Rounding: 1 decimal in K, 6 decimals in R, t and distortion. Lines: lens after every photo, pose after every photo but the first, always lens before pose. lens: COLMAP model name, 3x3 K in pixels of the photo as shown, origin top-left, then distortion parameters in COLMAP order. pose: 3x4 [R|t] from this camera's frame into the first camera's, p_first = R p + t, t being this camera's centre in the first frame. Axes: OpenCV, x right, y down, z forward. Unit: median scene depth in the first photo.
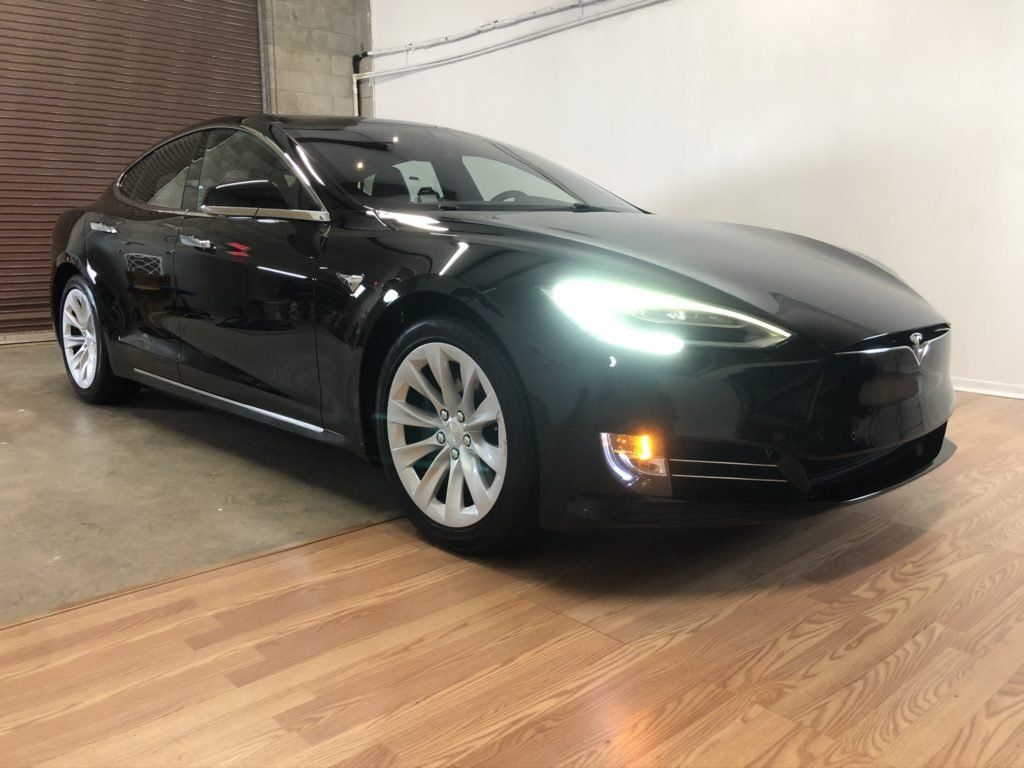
lens RADIAL K [[853.7, 0, 515.0], [0, 853.7, 380.4], [0, 0, 1]] dist [-0.000422, 0.020112]
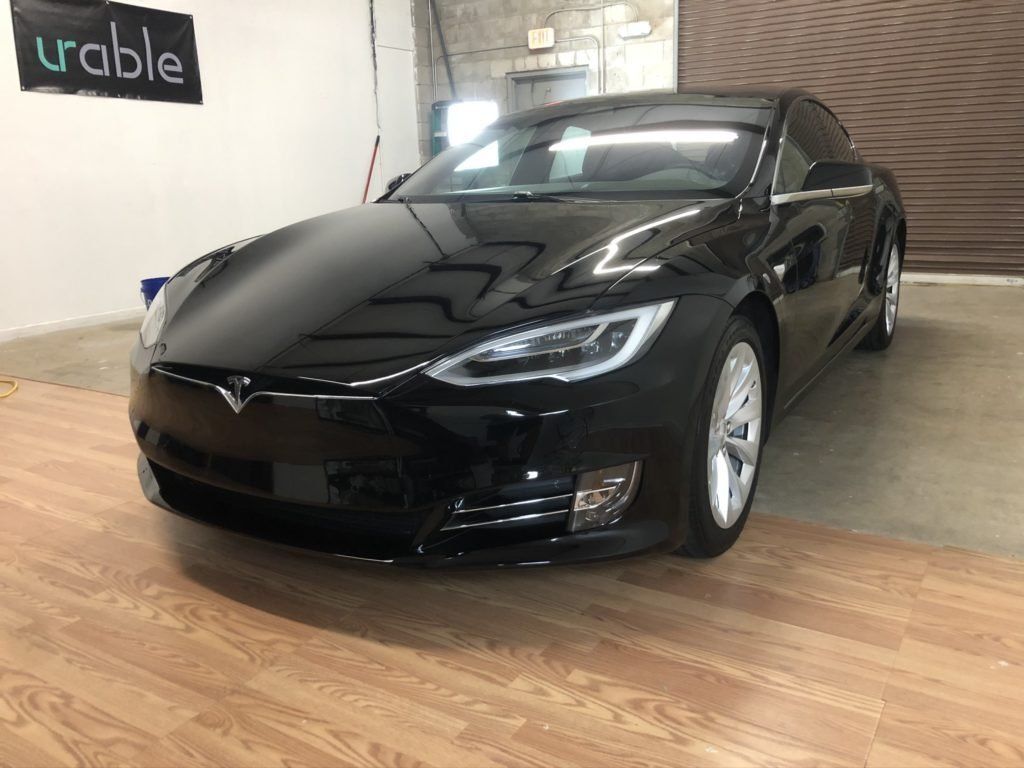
lens RADIAL K [[853.7, 0, 516.8], [0, 853.7, 380.8], [0, 0, 1]] dist [-0.000422, 0.020112]
pose [[0.256402, 0.229189, -0.939005, 1.386741], [-0.135488, 0.970412, 0.199858, -0.268307], [0.957027, 0.075980, 0.279868, 1.044960]]
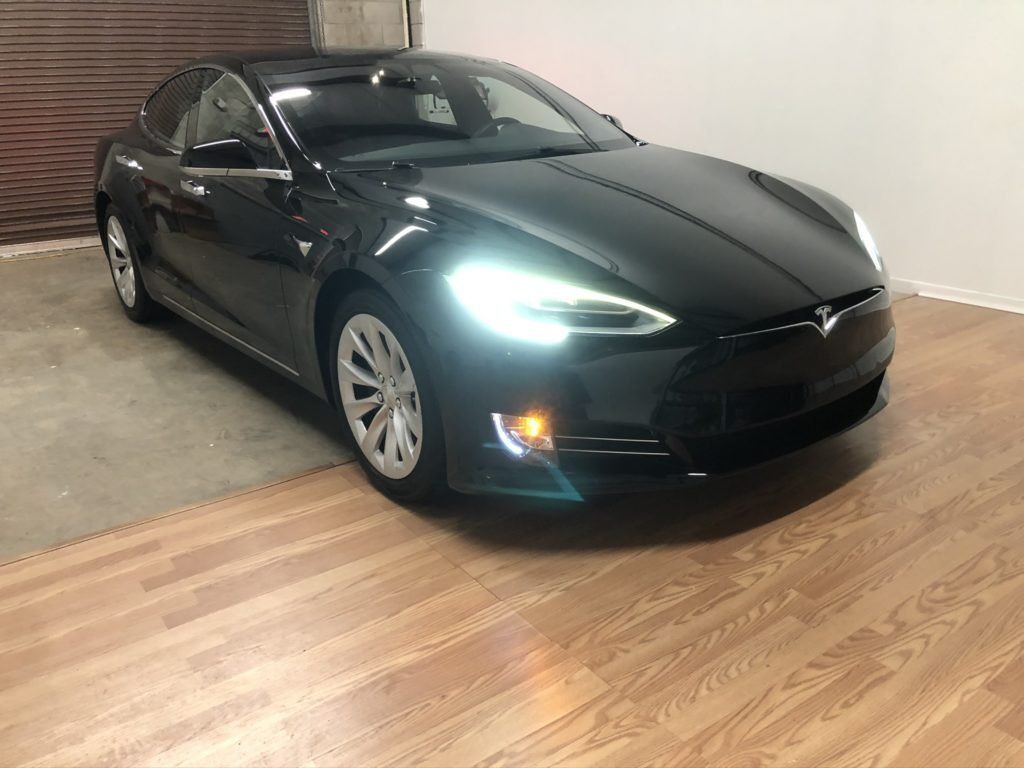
lens RADIAL K [[853.7, 0, 512.9], [0, 853.7, 392.1], [0, 0, 1]] dist [-0.000422, 0.020112]
pose [[0.992542, 0.012788, -0.121229, 0.230443], [0.008640, 0.984601, 0.174605, -0.138054], [0.121595, -0.174350, 0.977147, -0.059185]]
